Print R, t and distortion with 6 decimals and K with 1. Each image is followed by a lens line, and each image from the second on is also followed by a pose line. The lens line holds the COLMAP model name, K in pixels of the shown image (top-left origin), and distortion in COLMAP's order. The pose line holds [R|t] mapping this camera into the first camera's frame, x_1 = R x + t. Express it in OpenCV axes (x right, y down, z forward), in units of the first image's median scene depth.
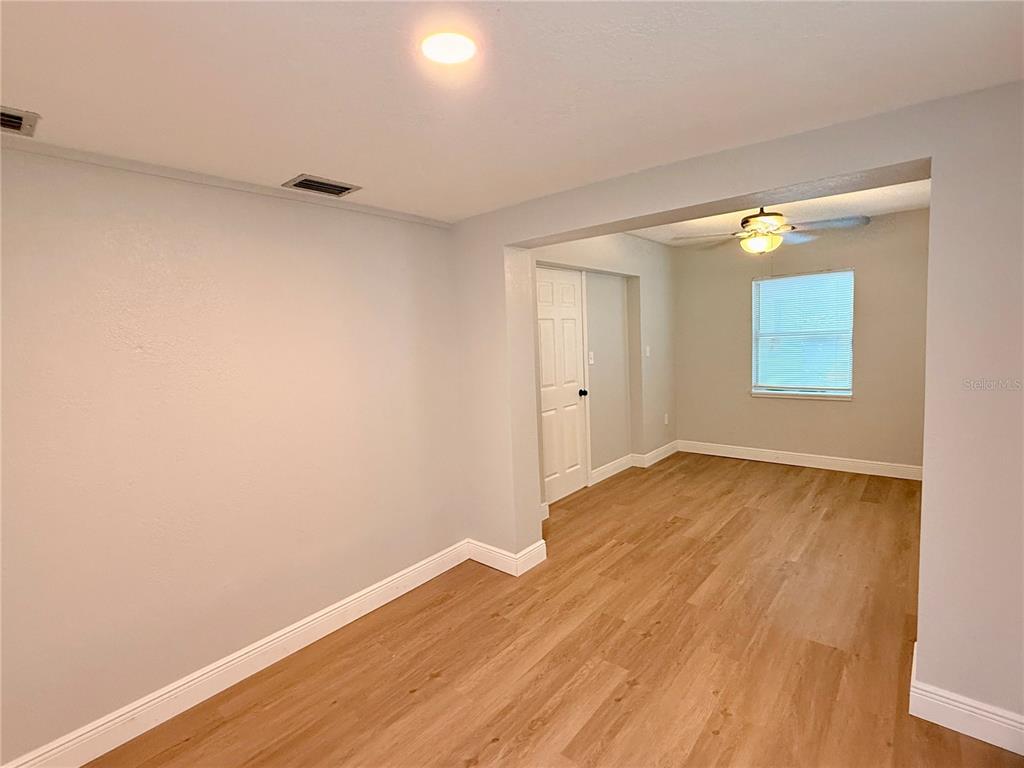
lens RADIAL K [[507.1, 0, 510.0], [0, 507.1, 381.8], [0, 0, 1]] dist [-0.001176, 0.000166]
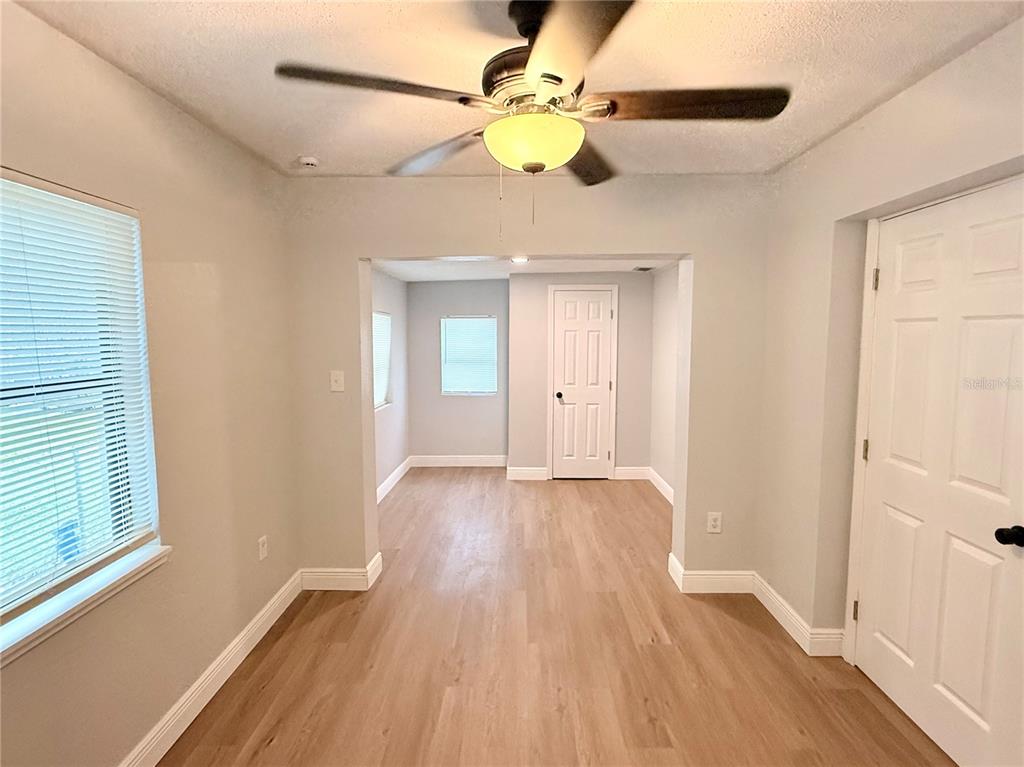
lens RADIAL K [[507.1, 0, 510.0], [0, 507.1, 381.3], [0, 0, 1]] dist [-0.001176, 0.000166]
pose [[-0.777942, 0.100802, -0.620198, 0.904255], [-0.020828, 0.982368, 0.185793, -0.201980], [0.627991, 0.157454, -0.762126, 1.553337]]
